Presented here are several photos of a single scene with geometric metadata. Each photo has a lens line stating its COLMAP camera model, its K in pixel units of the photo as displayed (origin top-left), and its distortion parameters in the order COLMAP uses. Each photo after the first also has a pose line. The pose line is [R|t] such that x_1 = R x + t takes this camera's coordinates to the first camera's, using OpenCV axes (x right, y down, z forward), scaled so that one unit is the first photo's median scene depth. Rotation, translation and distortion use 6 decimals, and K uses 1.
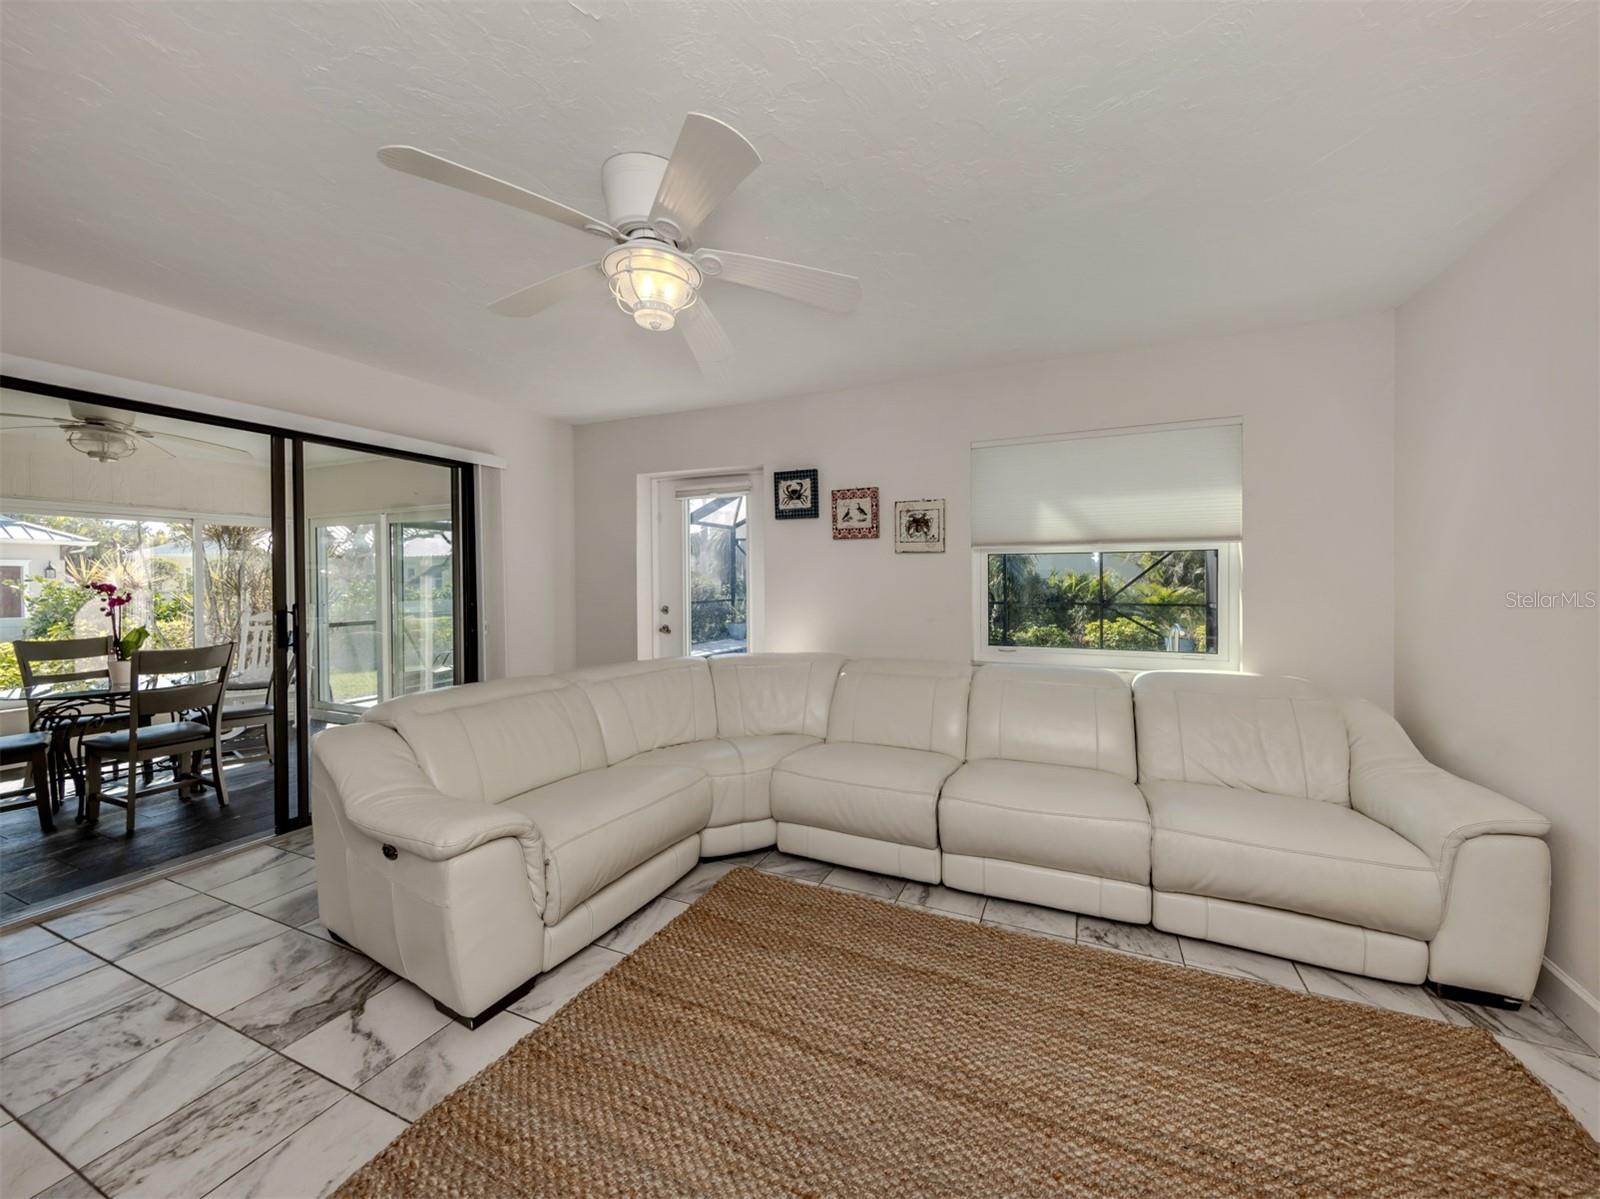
lens RADIAL K [[595.1, 0, 861.5], [0, 595.1, 597.8], [0, 0, 1]] dist [0.006648, -0.000909]
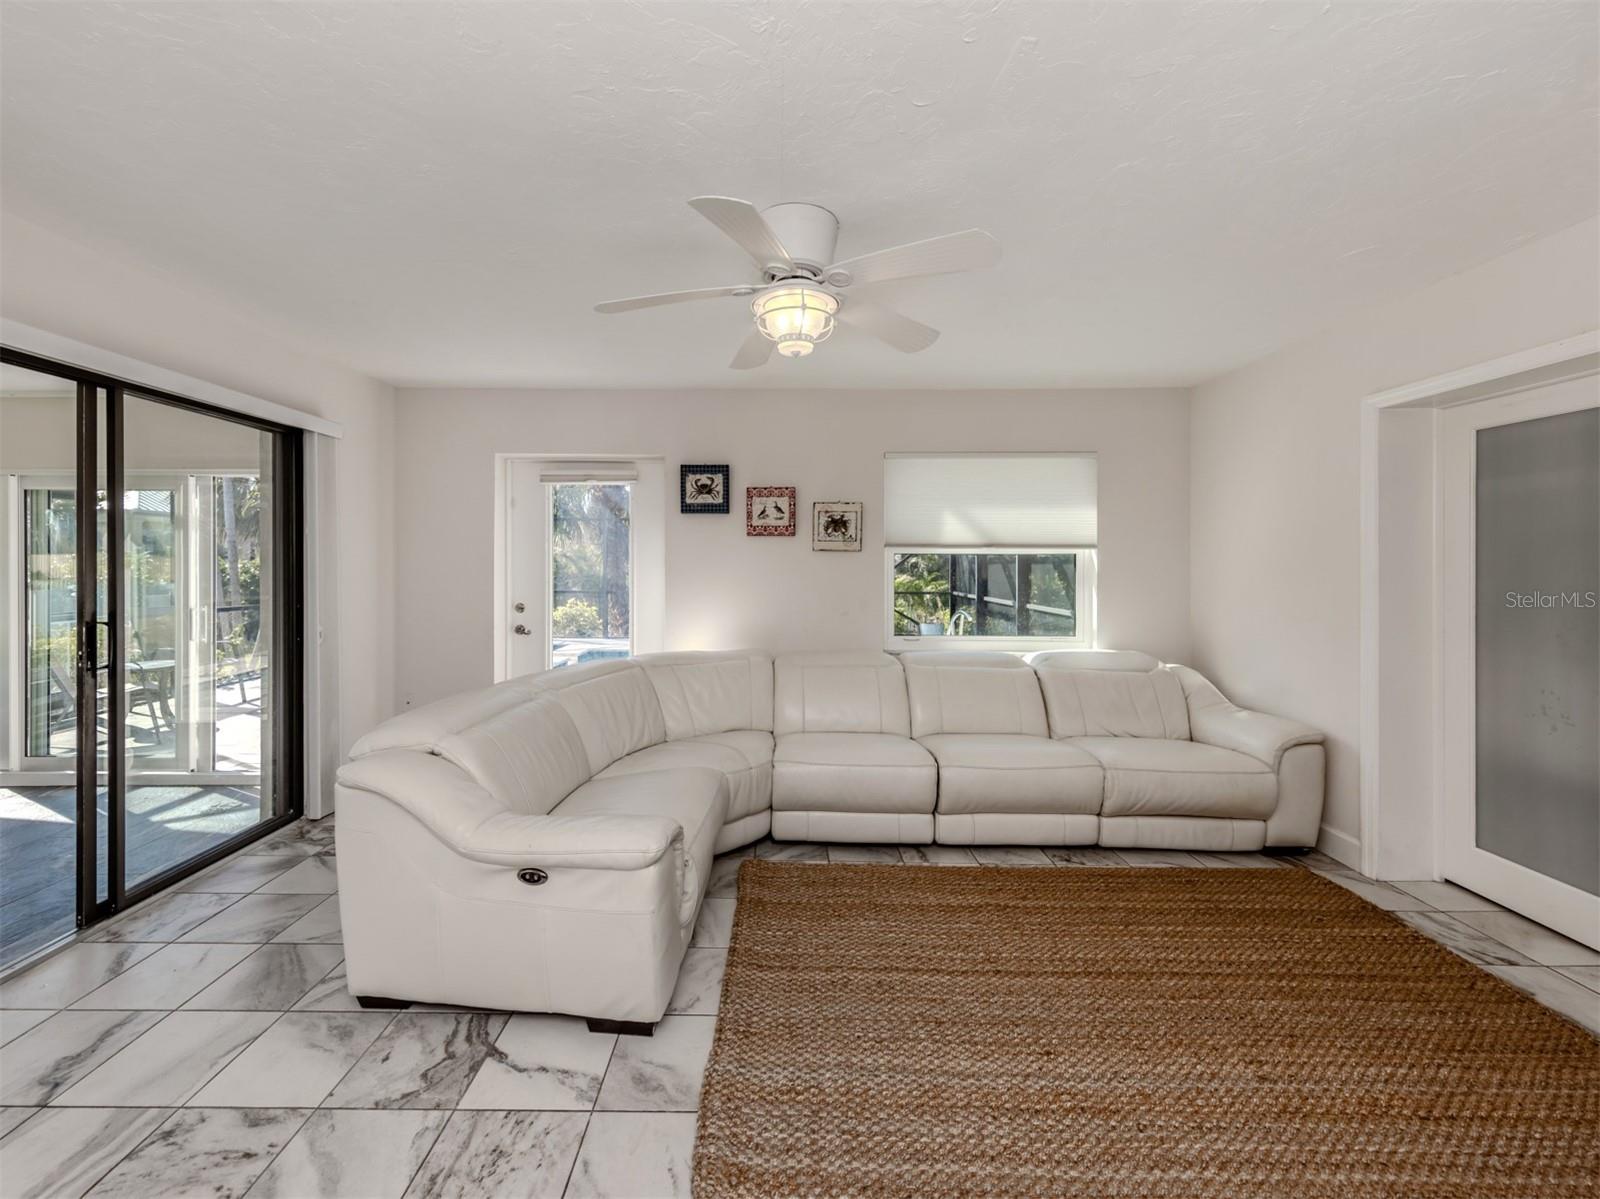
lens RADIAL K [[654.2, 0, 780.1], [0, 654.2, 577.4], [0, 0, 1]] dist [0.008462, -0.001233]
pose [[0.930088, -0.001025, 0.367335, -0.478786], [0.004213, 0.999960, -0.007877, -0.021951], [-0.367312, 0.008874, 0.930055, -0.064194]]
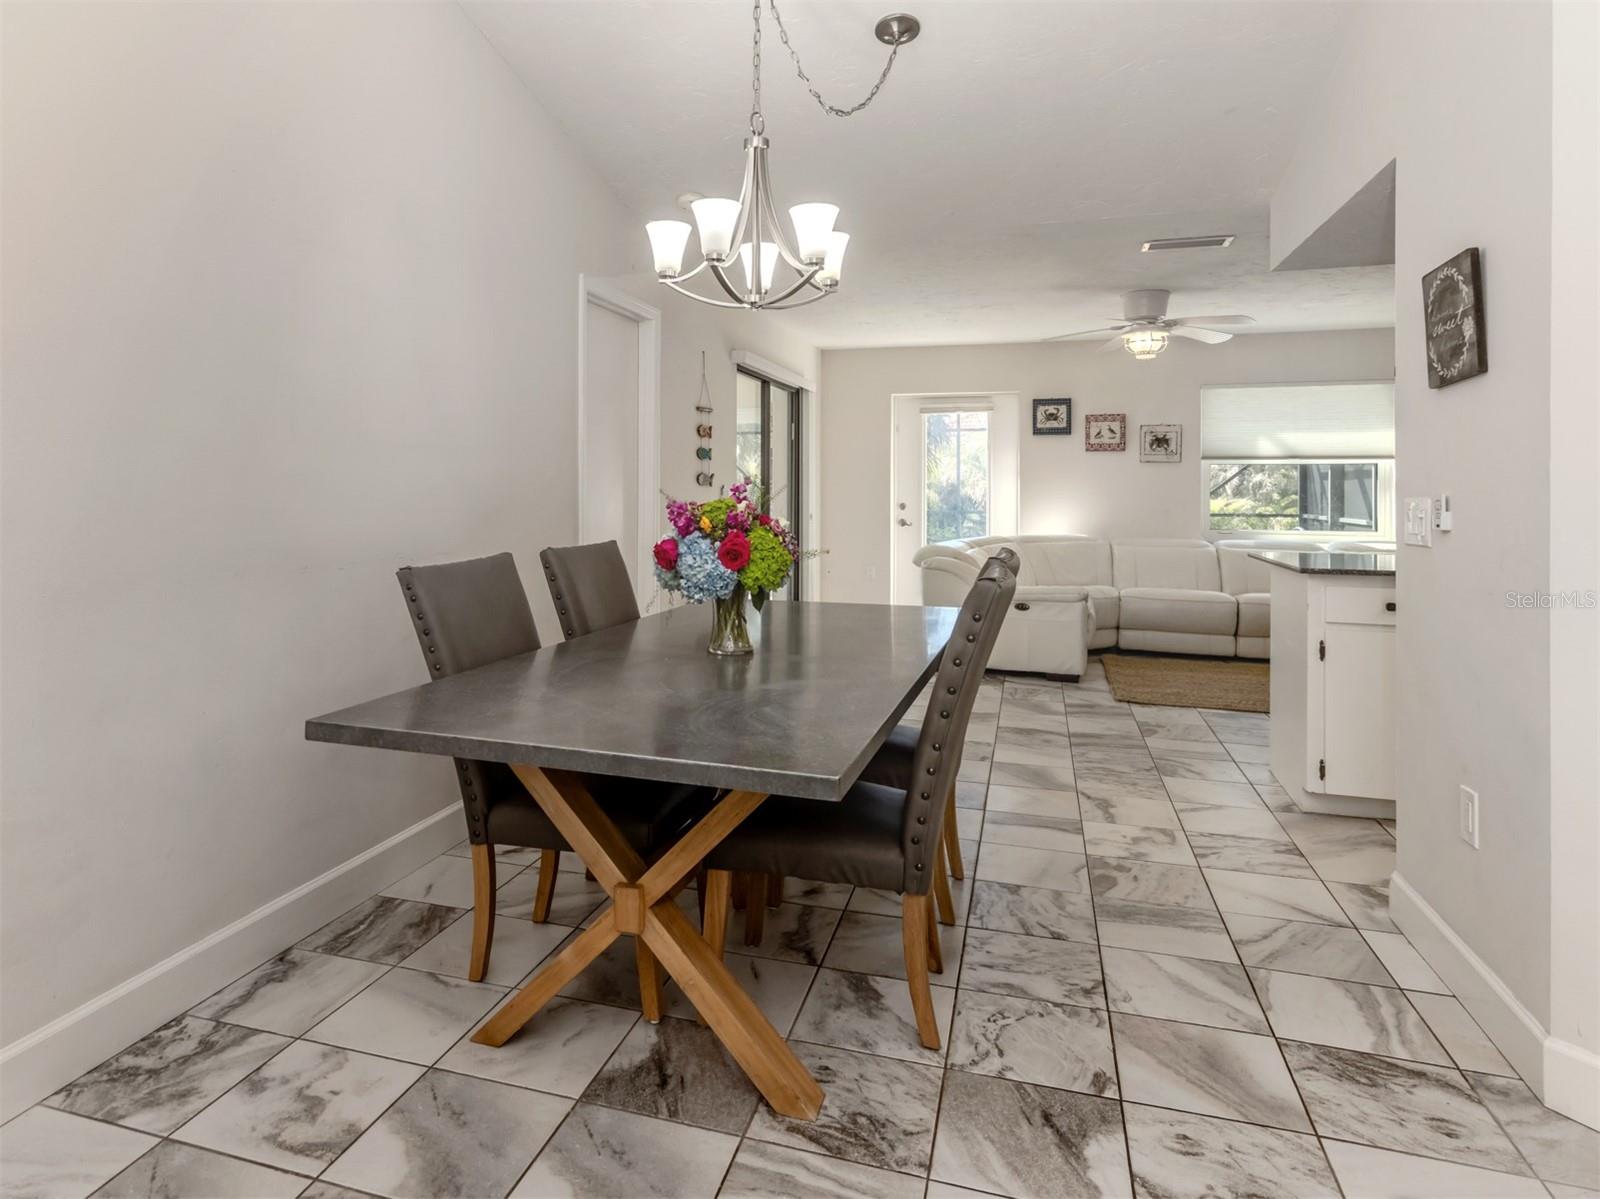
lens RADIAL K [[931.5, 0, 743.7], [0, 931.5, 490.6], [0, 0, 1]] dist [0.009726, -0.003454]
pose [[0.997655, 0.006584, 0.068127, -1.129864], [-0.005096, 0.999745, -0.021998, 0.046618], [-0.068254, 0.021599, 0.997434, -1.219598]]
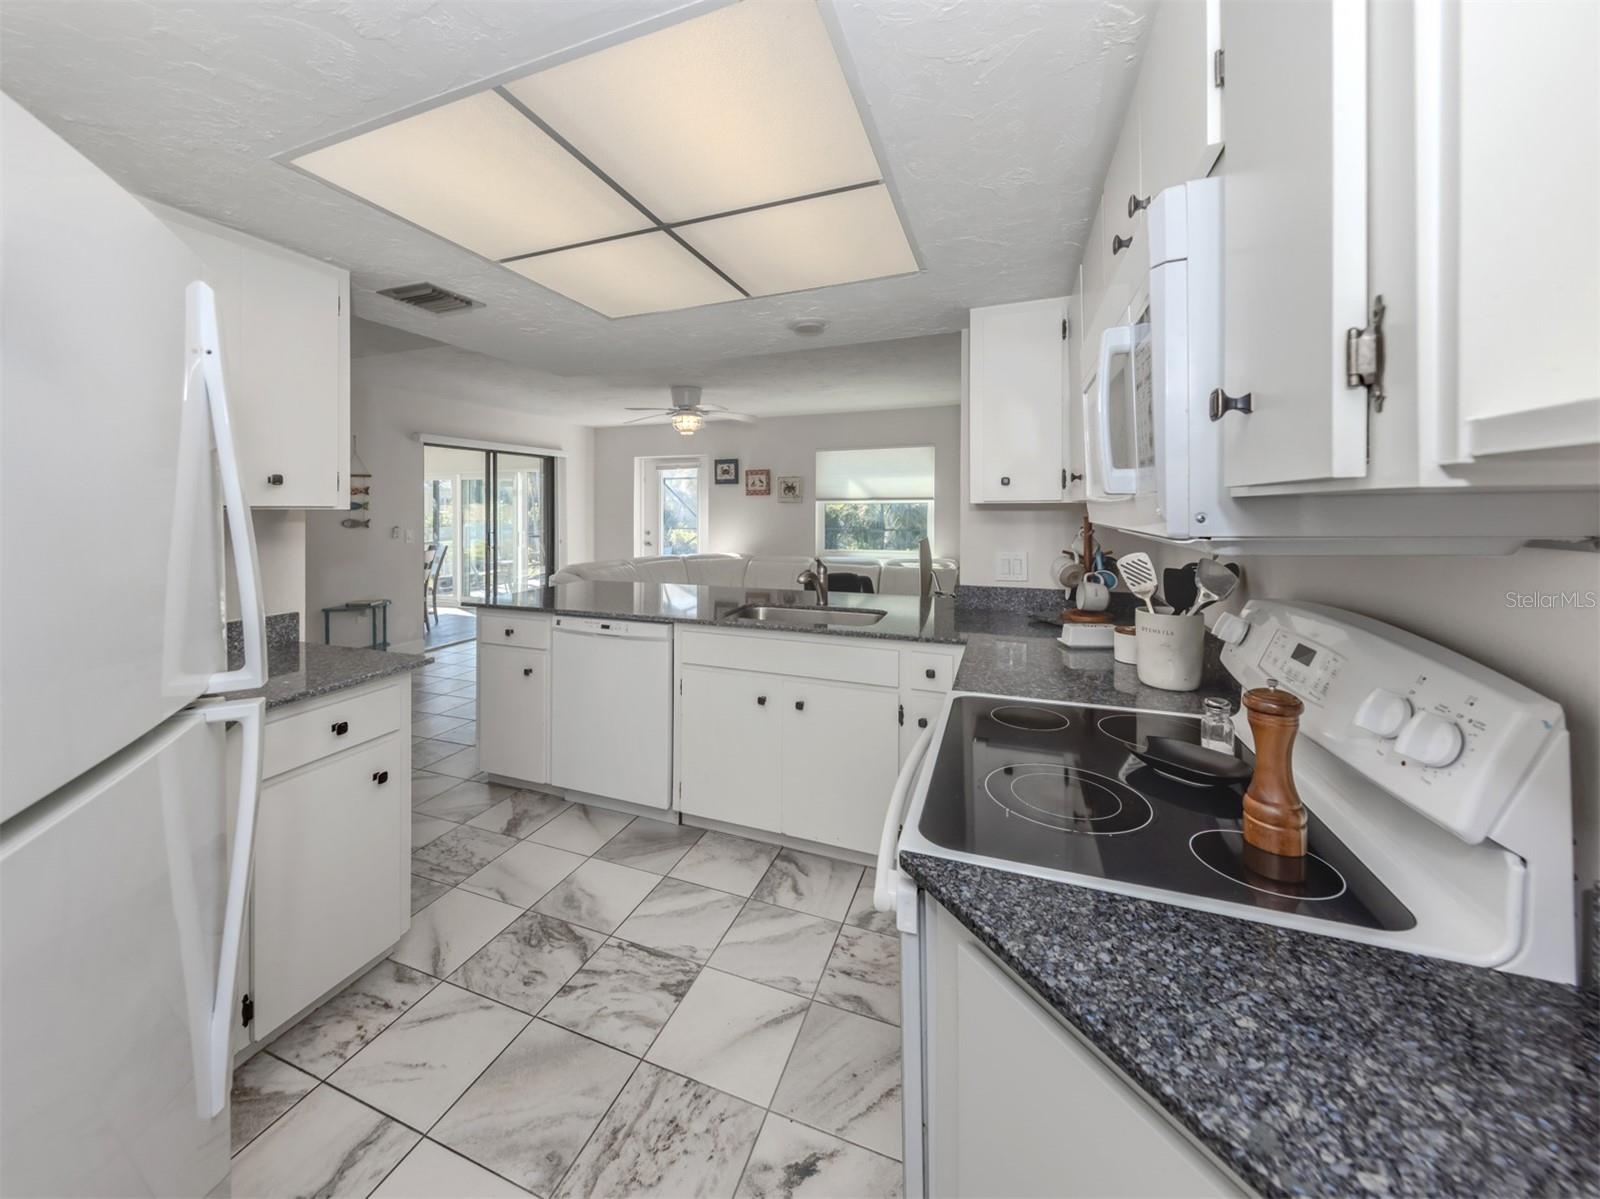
lens RADIAL K [[595.1, 0, 743.6], [0, 595.1, 504.6], [0, 0, 1]] dist [0.006648, -0.000909]
pose [[0.999930, -0.004111, -0.011134, -0.041088], [0.003747, 0.999465, -0.032481, -0.007300], [0.011262, 0.032437, 0.999410, -1.099972]]
